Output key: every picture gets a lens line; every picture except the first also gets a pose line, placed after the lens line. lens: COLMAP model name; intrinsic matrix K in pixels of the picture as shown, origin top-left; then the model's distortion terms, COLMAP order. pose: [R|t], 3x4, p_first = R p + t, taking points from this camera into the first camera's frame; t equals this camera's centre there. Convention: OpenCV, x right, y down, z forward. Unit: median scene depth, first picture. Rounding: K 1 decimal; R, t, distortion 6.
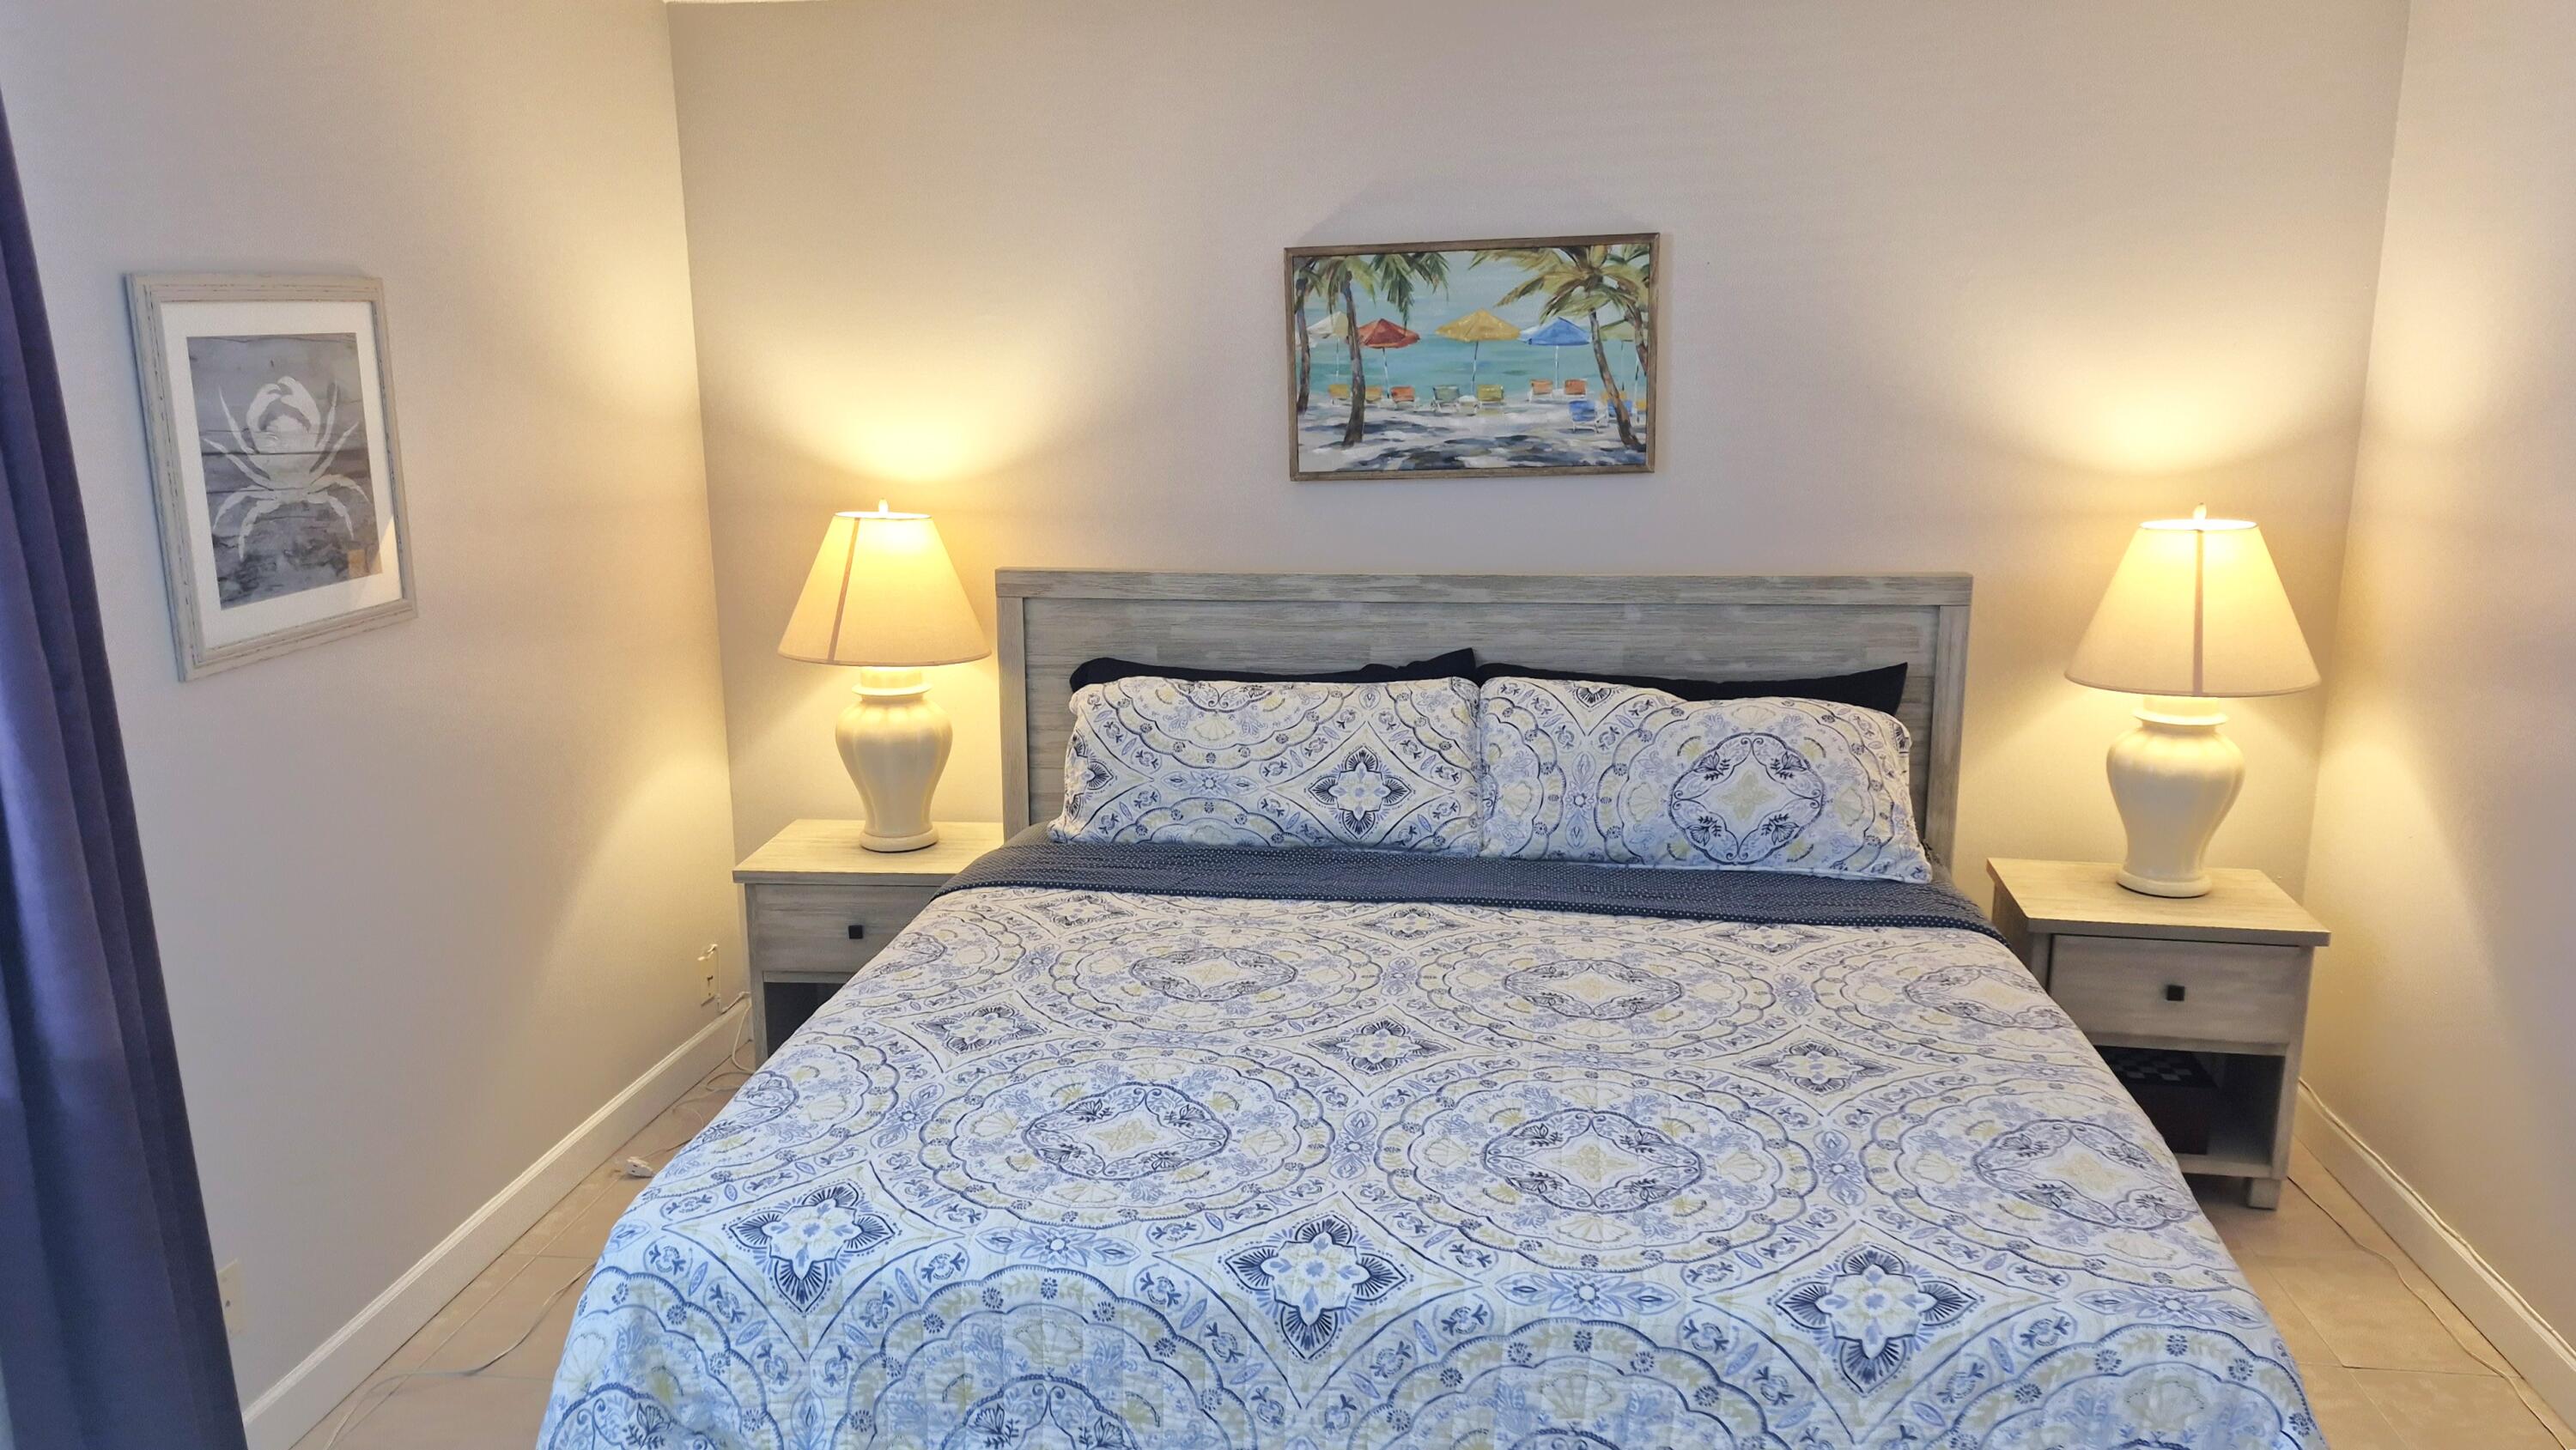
lens RADIAL K [[1849.4, 0, 1284.7], [0, 1849.4, 740.0], [0, 0, 1]] dist [0.131382, -0.212096]
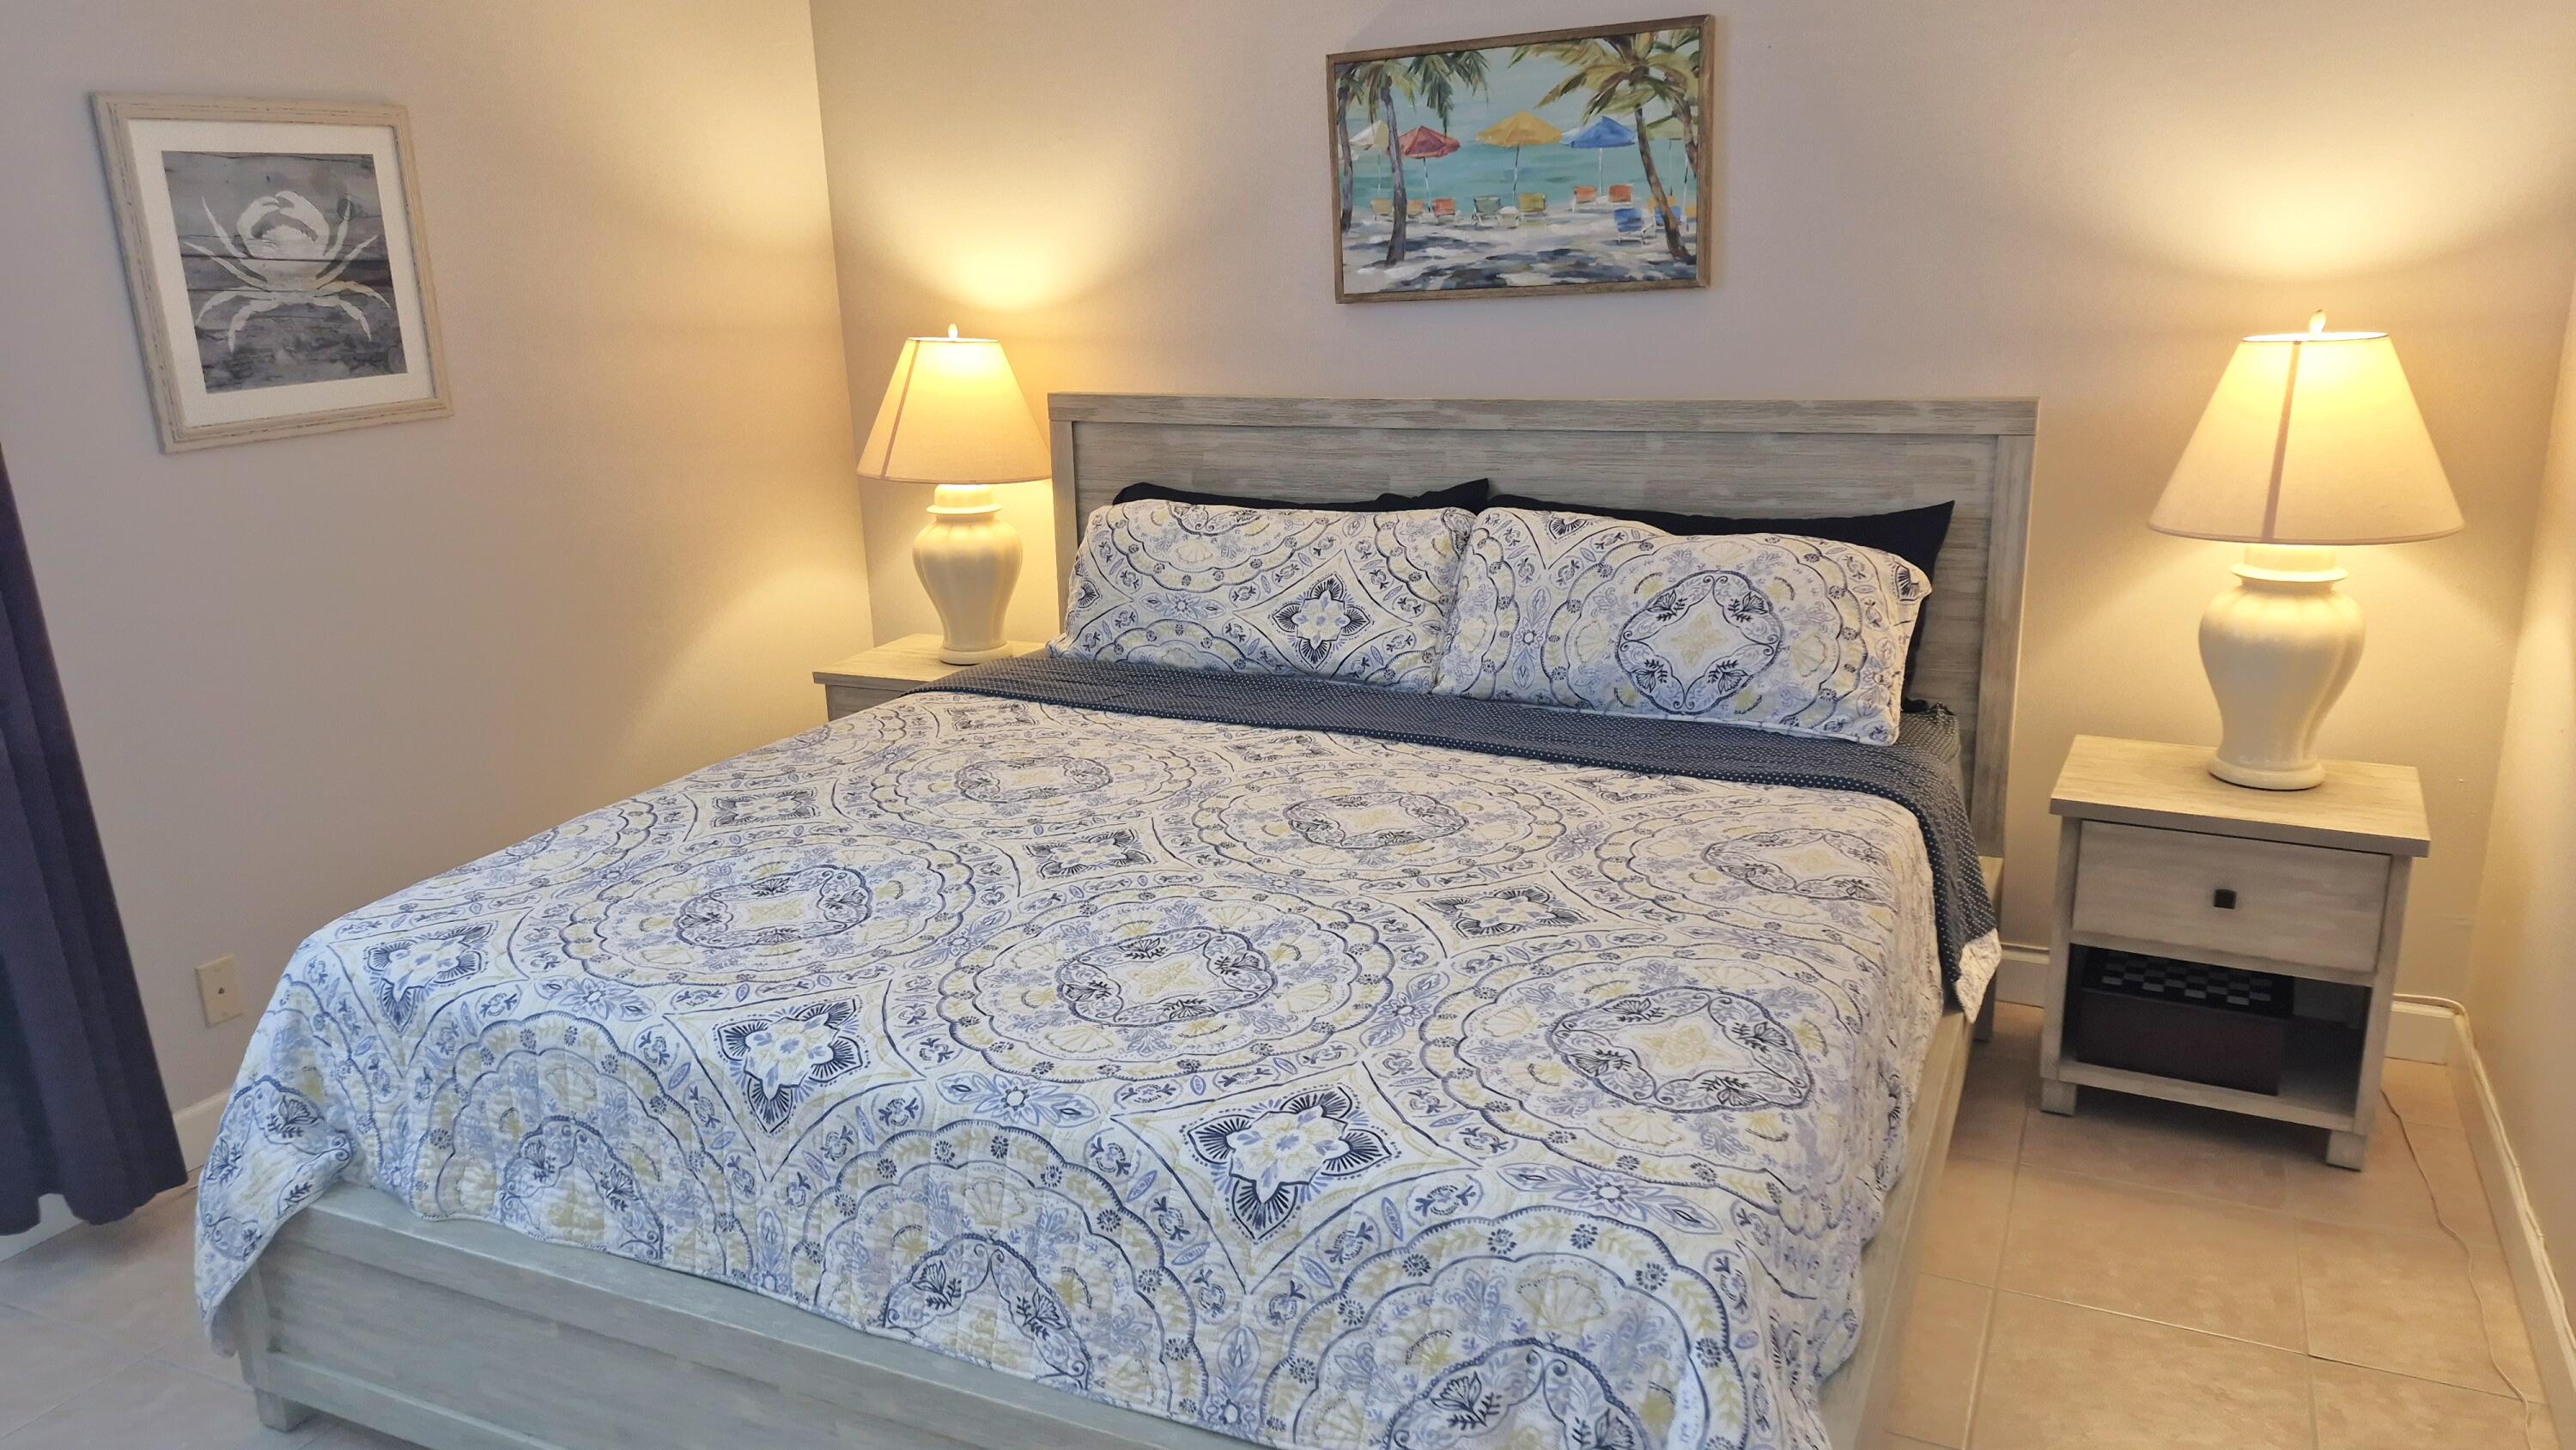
lens RADIAL K [[1776.9, 0, 1305.9], [0, 1776.9, 721.5], [0, 0, 1]] dist [0.106629, -0.147108]
pose [[0.950348, 0.061448, -0.305061, 0.342338], [-0.045496, 0.997213, 0.059136, 0.027992], [0.307845, -0.042321, 0.950495, 0.119632]]
